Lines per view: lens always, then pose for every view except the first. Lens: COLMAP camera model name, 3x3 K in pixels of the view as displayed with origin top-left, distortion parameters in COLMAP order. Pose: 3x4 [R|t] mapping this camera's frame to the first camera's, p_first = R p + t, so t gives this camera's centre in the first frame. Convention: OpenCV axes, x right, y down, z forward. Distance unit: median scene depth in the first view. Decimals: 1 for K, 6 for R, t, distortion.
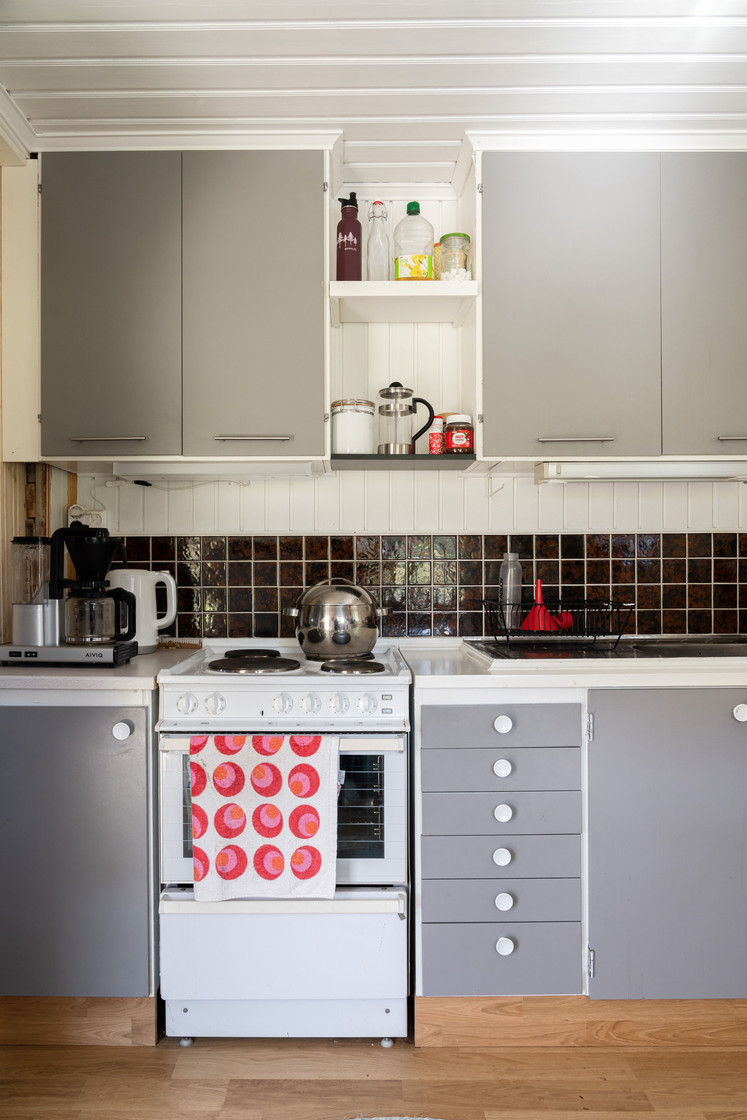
lens RADIAL K [[768.5, 0, 391.9], [0, 768.5, 573.9], [0, 0, 1]] dist [-0.016584, 0.012802]
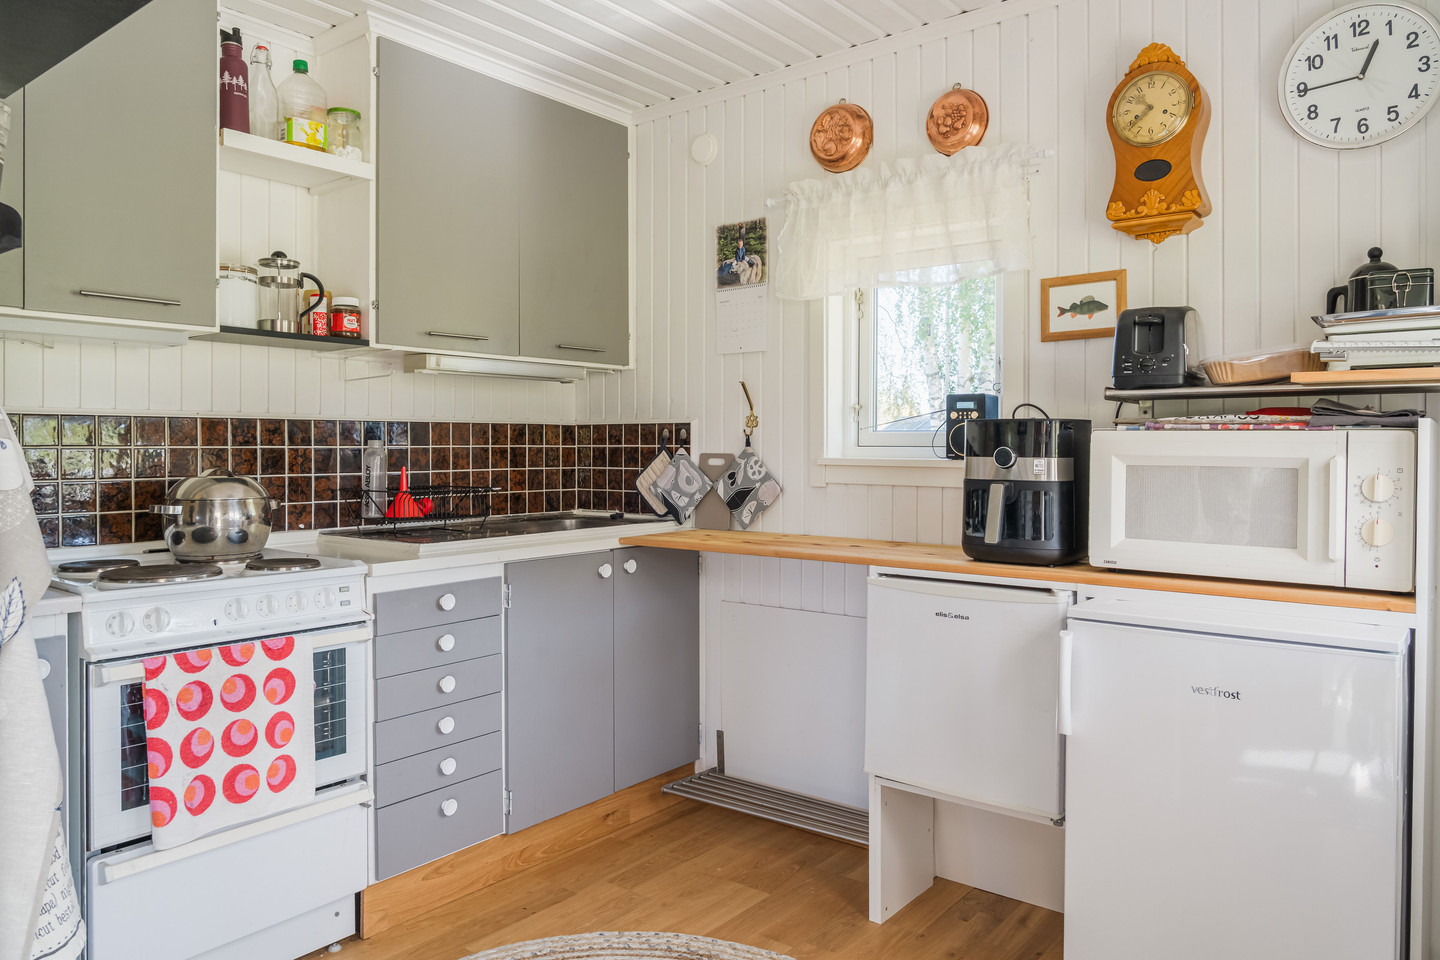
lens RADIAL K [[988.1, 0, 713.5], [0, 988.1, 467.6], [0, 0, 1]] dist [-0.016584, 0.012802]
pose [[0.623614, -0.013346, 0.781618, -0.607814], [0.004346, 0.999898, 0.013606, -0.008280], [-0.781720, -0.005088, 0.623609, -0.132692]]
